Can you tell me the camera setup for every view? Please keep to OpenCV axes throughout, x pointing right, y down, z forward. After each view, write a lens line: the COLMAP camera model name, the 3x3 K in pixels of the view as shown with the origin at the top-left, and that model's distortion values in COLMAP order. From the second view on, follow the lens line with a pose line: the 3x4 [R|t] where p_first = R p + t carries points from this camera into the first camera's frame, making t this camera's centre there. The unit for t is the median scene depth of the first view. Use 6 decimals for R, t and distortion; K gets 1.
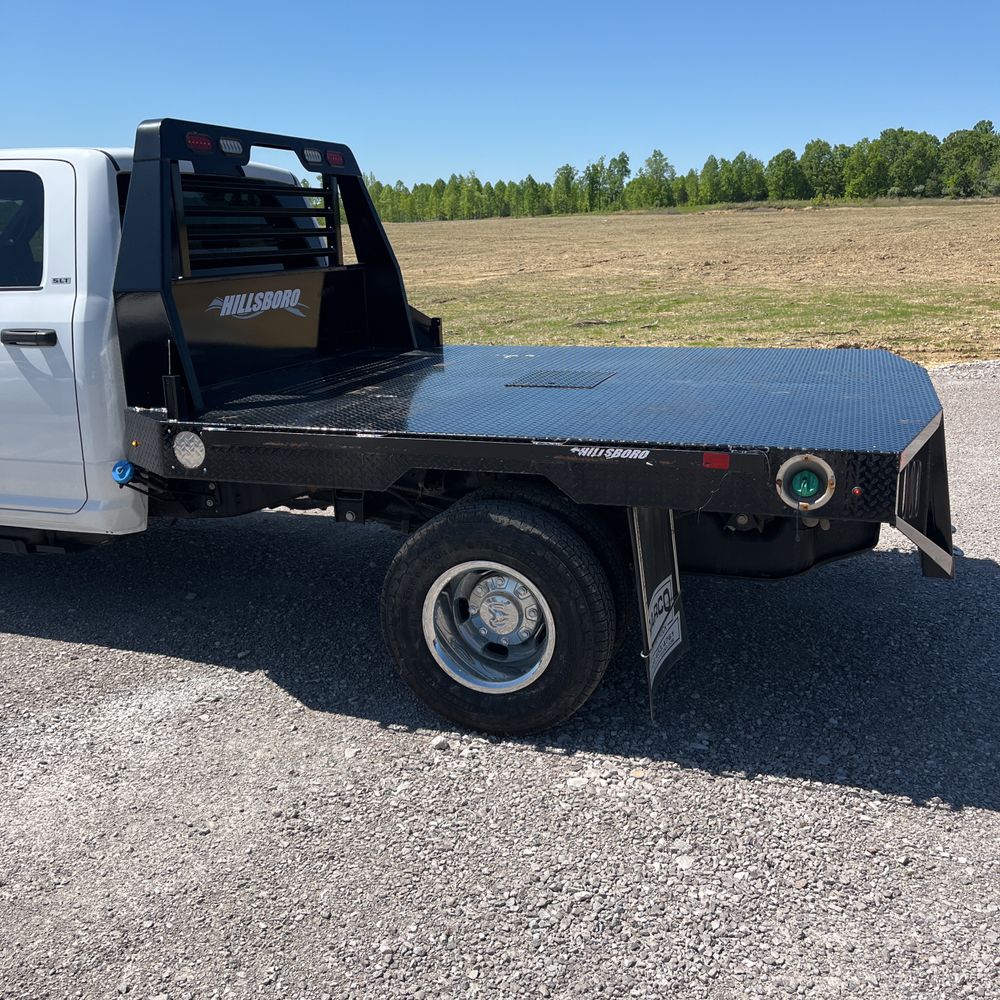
lens RADIAL K [[1027.8, 0, 514.9], [0, 1027.8, 490.9], [0, 0, 1]] dist [0.029291, 0.000000]
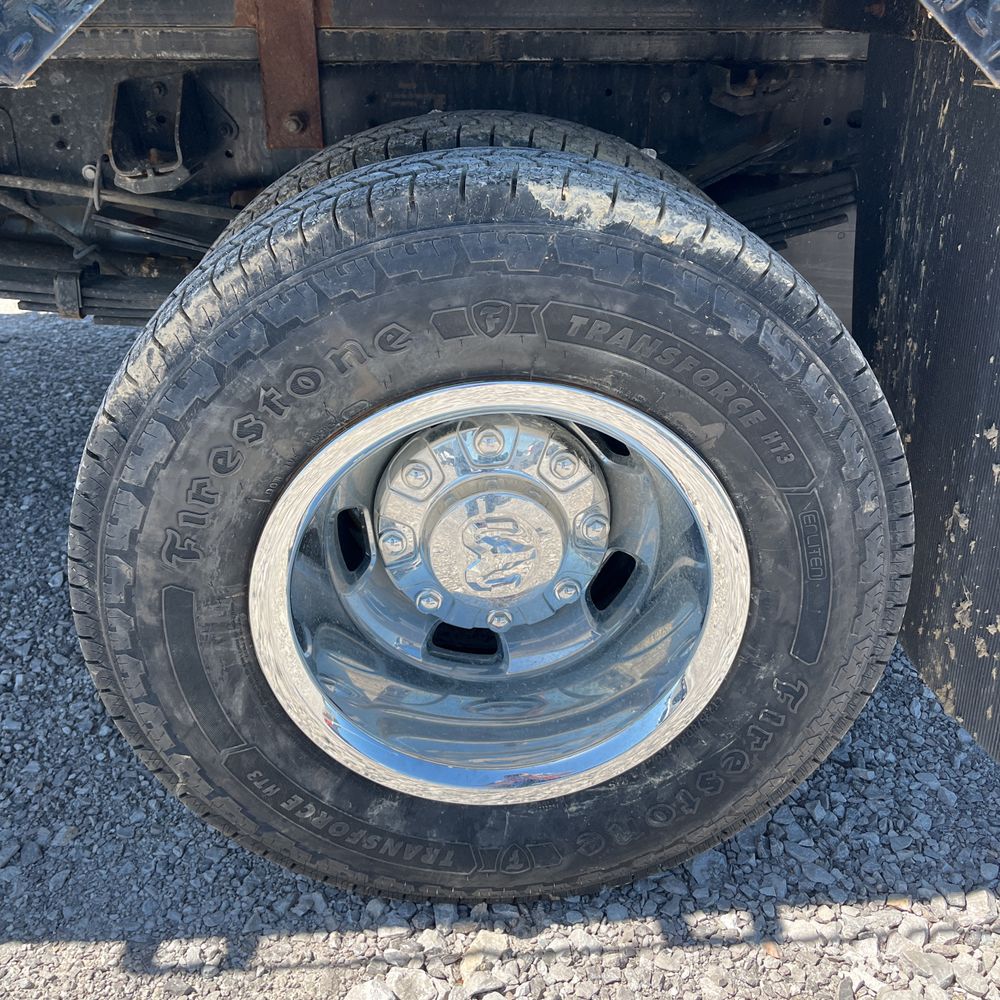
lens RADIAL K [[1027.8, 0, 517.5], [0, 1027.8, 499.0], [0, 0, 1]] dist [0.029291, 0.000000]
pose [[0.924382, -0.147054, 0.351984, -0.116443], [0.068537, 0.971719, 0.225976, 0.037617], [-0.375260, -0.184764, 0.908318, 0.733255]]
